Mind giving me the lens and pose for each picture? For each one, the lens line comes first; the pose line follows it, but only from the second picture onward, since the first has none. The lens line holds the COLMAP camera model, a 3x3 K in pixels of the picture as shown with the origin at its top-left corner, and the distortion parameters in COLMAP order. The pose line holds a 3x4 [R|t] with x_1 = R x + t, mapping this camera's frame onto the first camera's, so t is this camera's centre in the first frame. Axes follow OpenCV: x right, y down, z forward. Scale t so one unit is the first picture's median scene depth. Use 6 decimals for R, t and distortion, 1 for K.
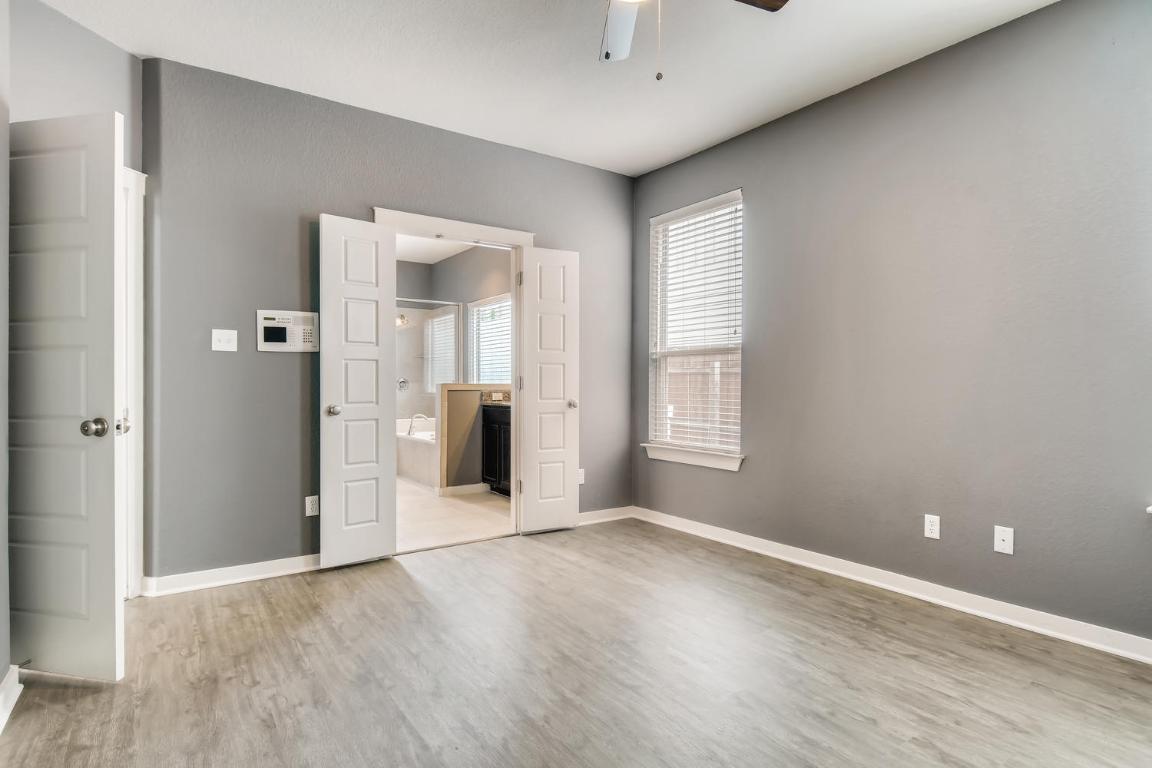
lens RADIAL K [[596.7, 0, 563.5], [0, 596.7, 384.9], [0, 0, 1]] dist [0.003148, -0.007875]
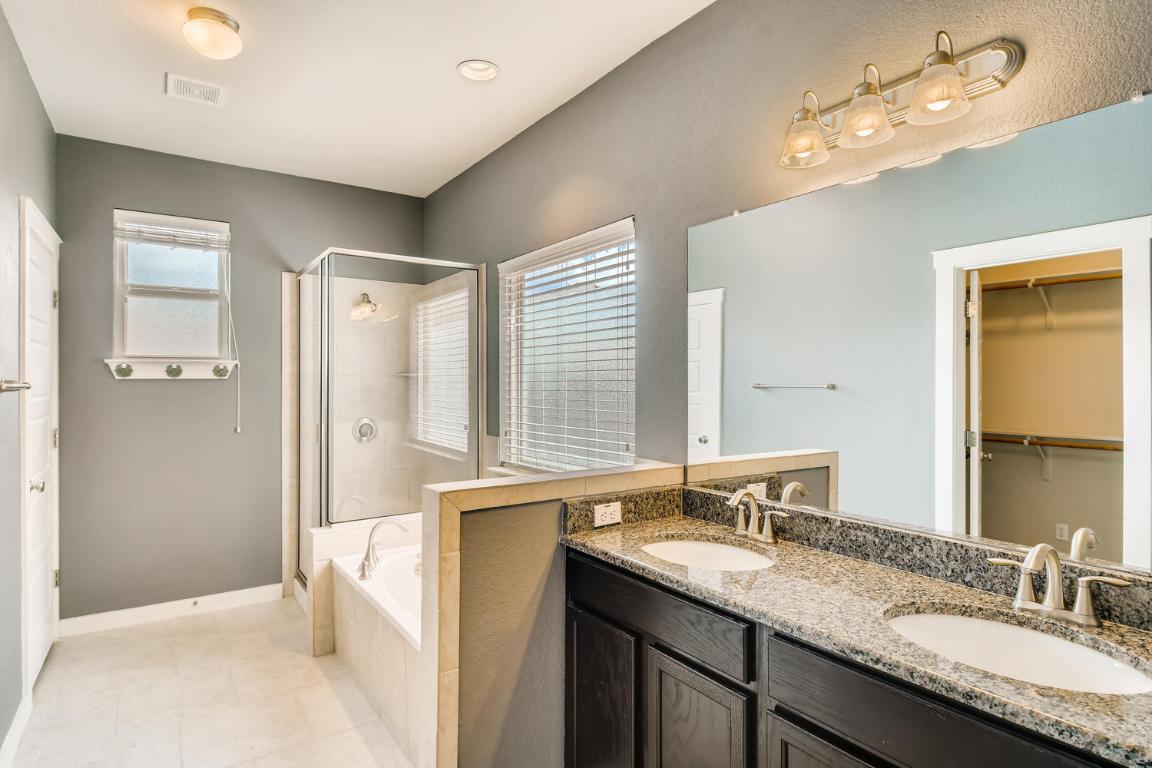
lens RADIAL K [[608.8, 0, 566.4], [0, 608.8, 378.0], [0, 0, 1]] dist [0.015907, -0.011717]
pose [[0.999971, -0.006251, -0.004459, -0.234132], [0.006211, 0.999941, -0.008875, -0.096377], [0.004514, 0.008847, 0.999951, 1.164124]]
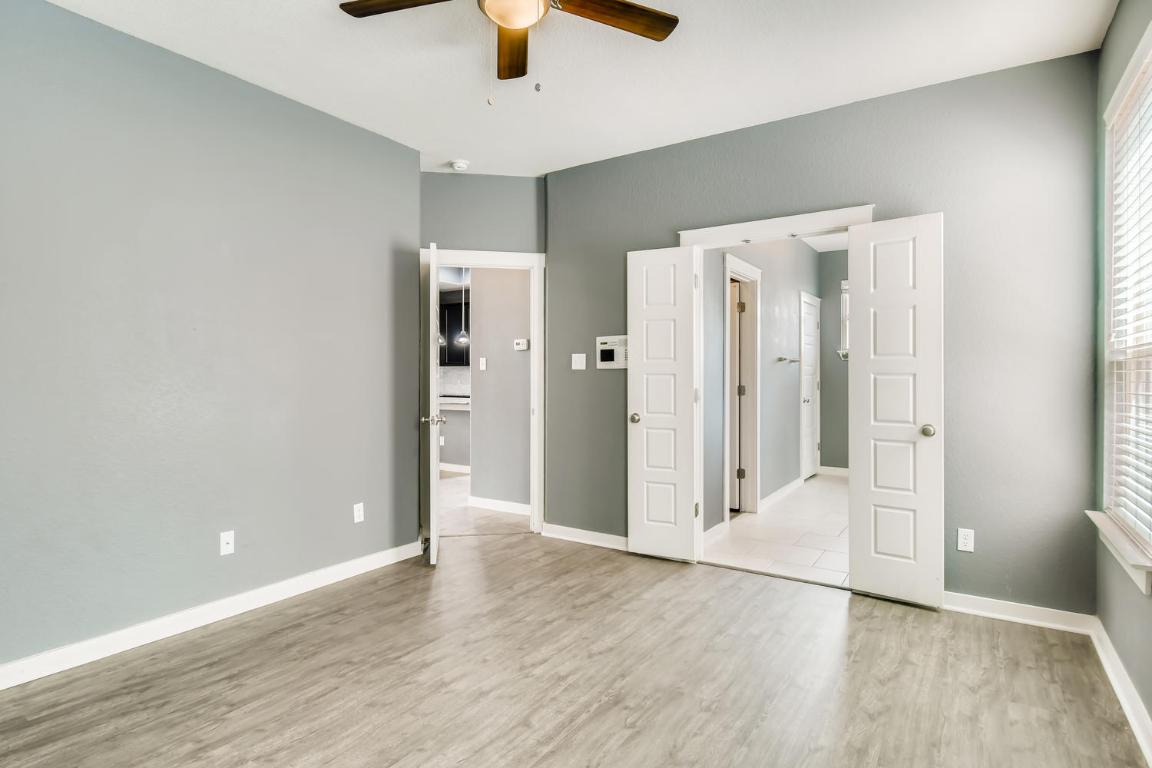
lens RADIAL K [[608.8, 0, 566.4], [0, 608.8, 378.0], [0, 0, 1]] dist [0.015907, -0.011717]
pose [[0.376670, 0.002271, -0.926345, 0.676613], [-0.006609, 0.999978, -0.000236, -0.035669], [0.926324, 0.006211, 0.376677, 0.432794]]
